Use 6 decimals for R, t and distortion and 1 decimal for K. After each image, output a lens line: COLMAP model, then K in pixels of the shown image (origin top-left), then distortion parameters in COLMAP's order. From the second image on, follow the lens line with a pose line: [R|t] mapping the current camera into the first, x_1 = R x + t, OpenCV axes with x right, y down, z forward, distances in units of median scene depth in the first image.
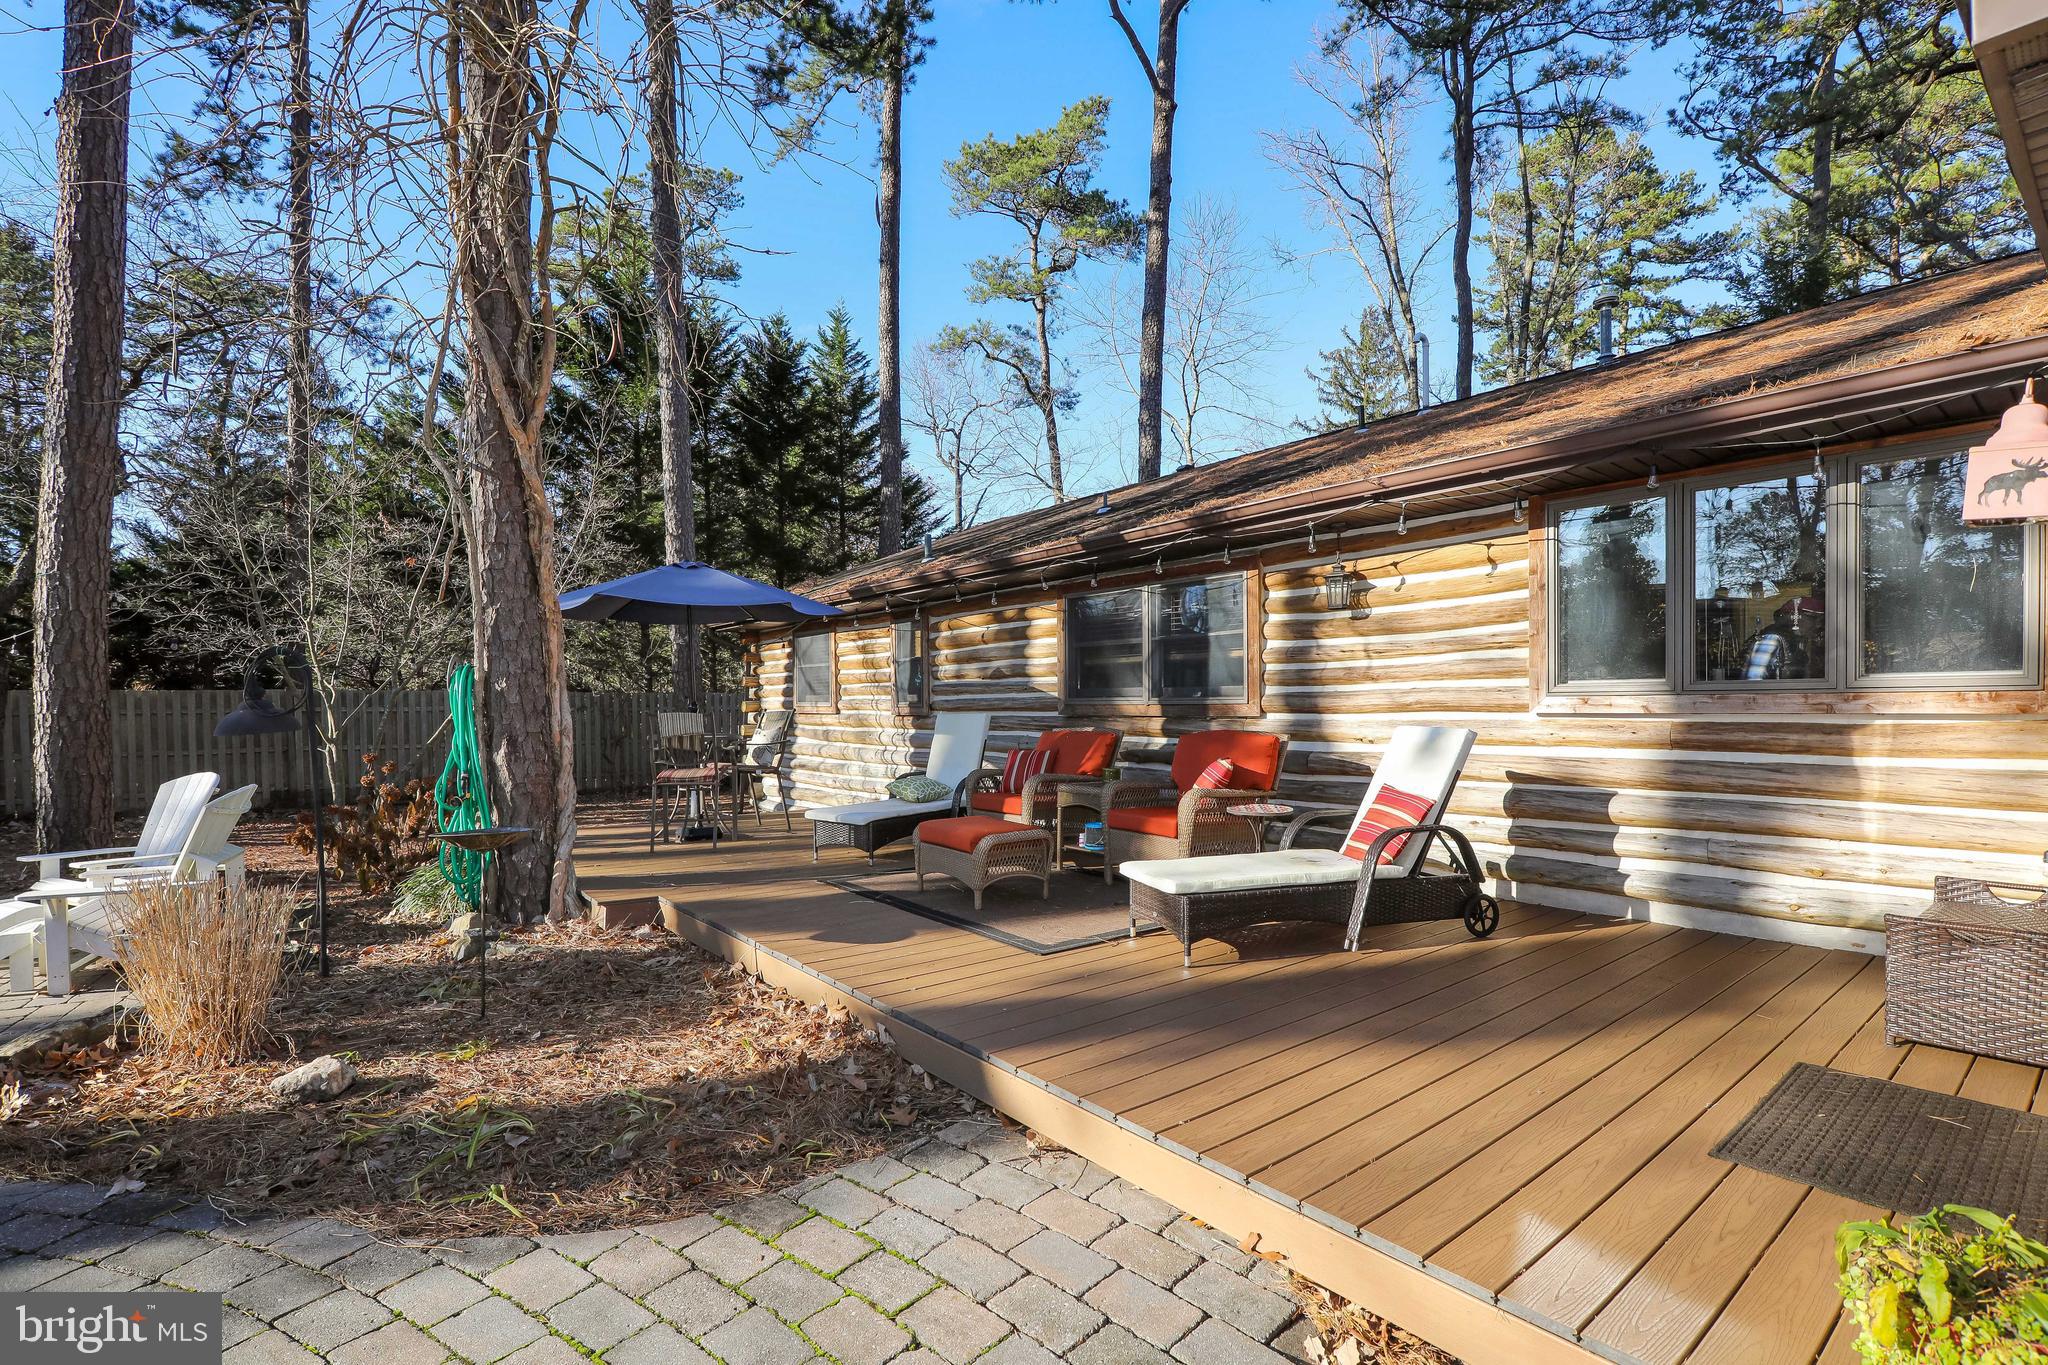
lens RADIAL K [[939.0, 0, 1030.8], [0, 939.0, 735.4], [0, 0, 1]] dist [-0.017808, 0.002027]
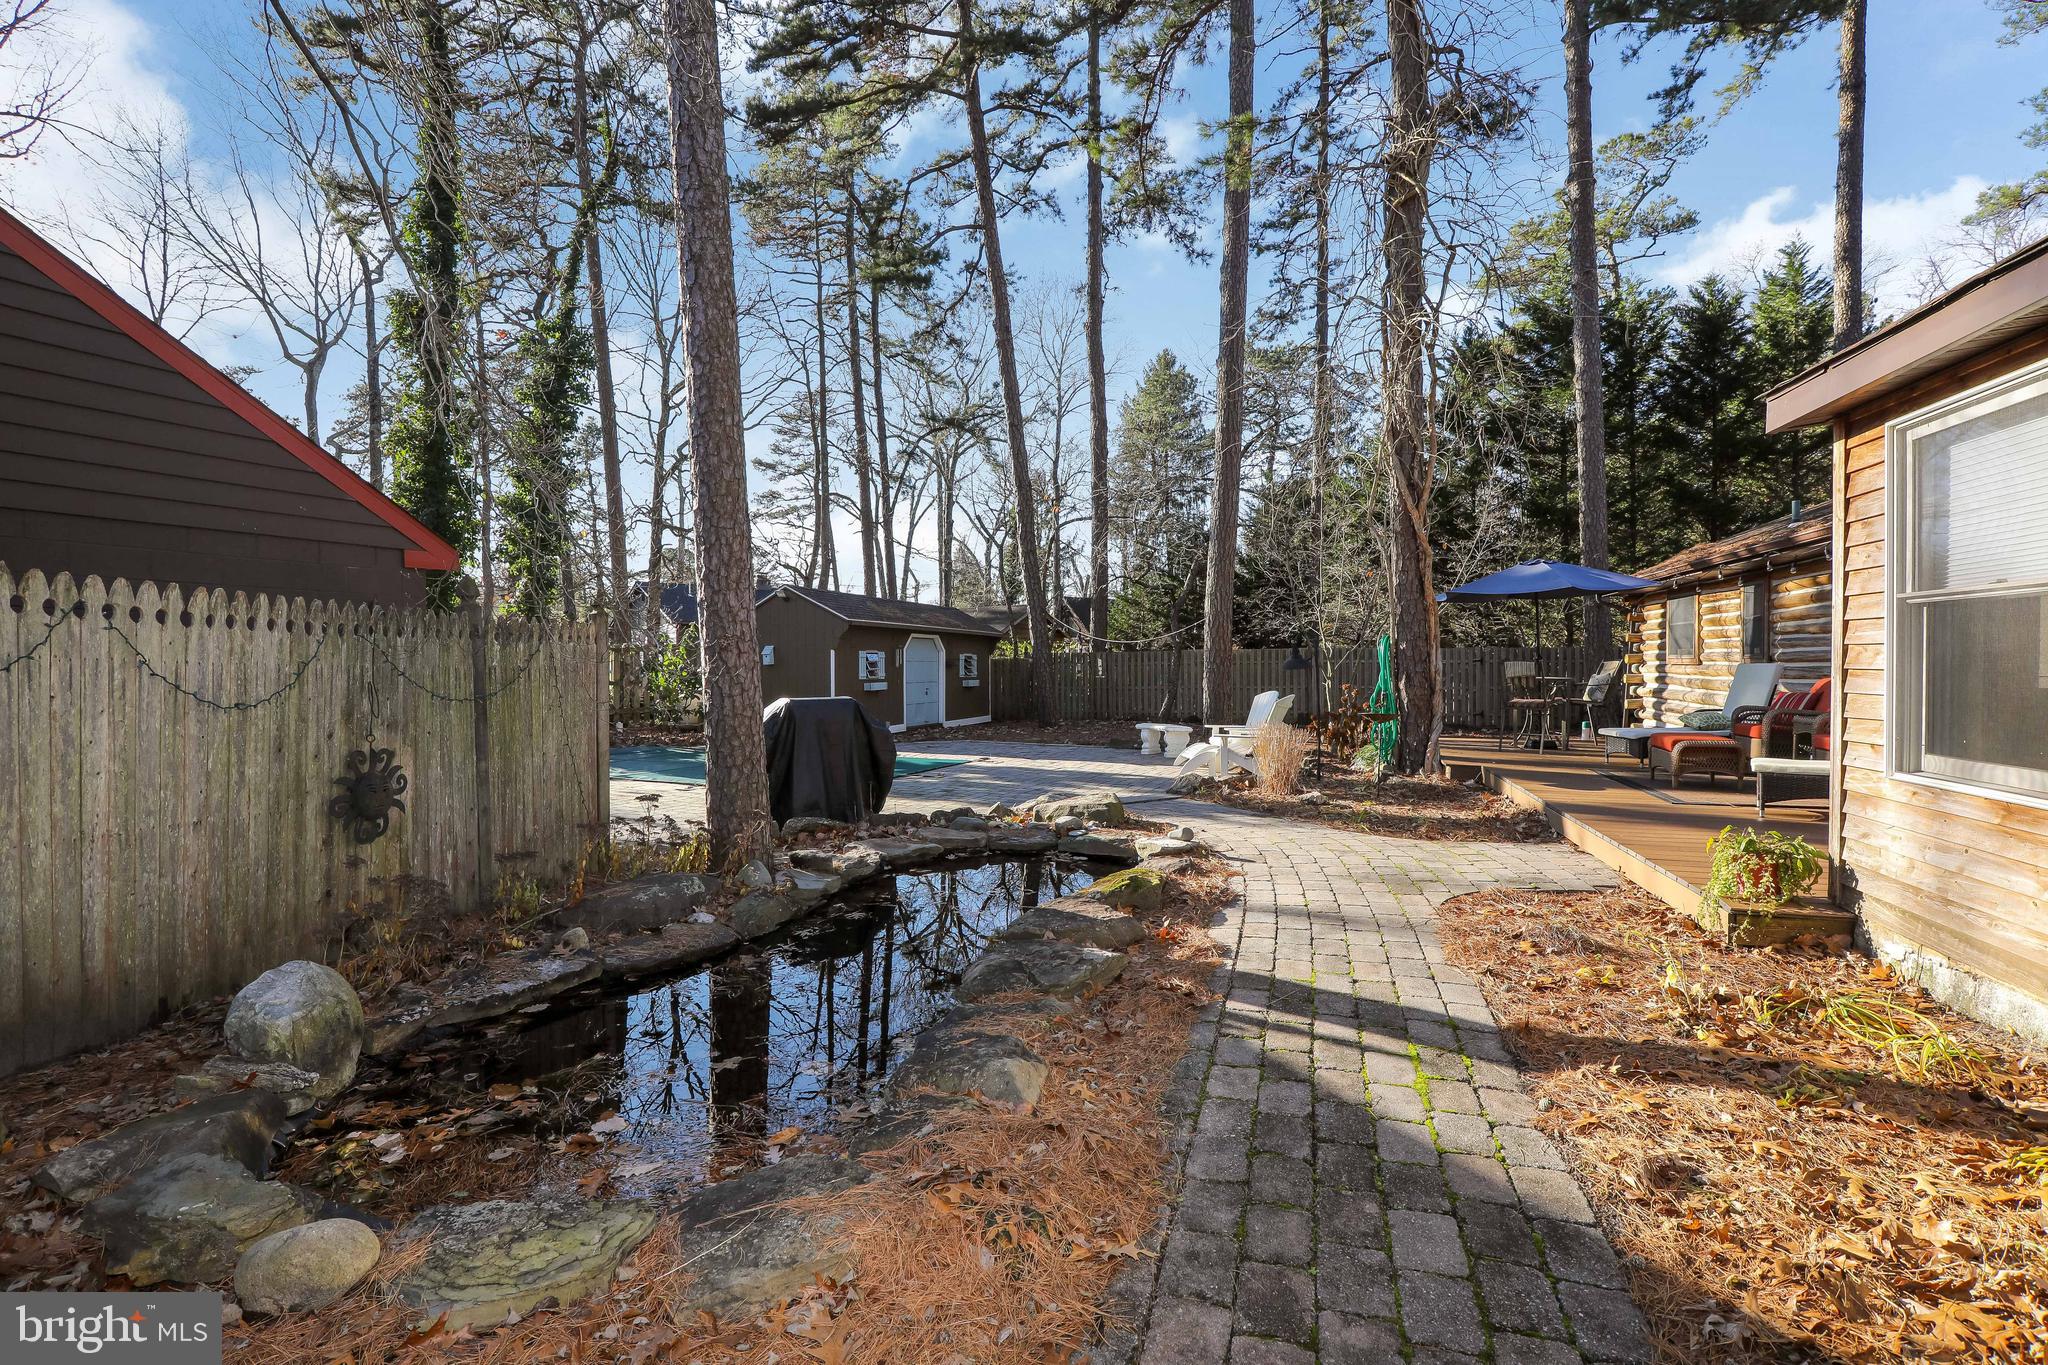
lens RADIAL K [[939.0, 0, 1024.9], [0, 939.0, 679.0], [0, 0, 1]] dist [-0.017808, 0.002027]
pose [[0.565796, 0.017416, -0.824361, 0.255986], [-0.026260, 0.999650, 0.003096, 0.012104], [0.824127, 0.019896, 0.566056, -0.317670]]
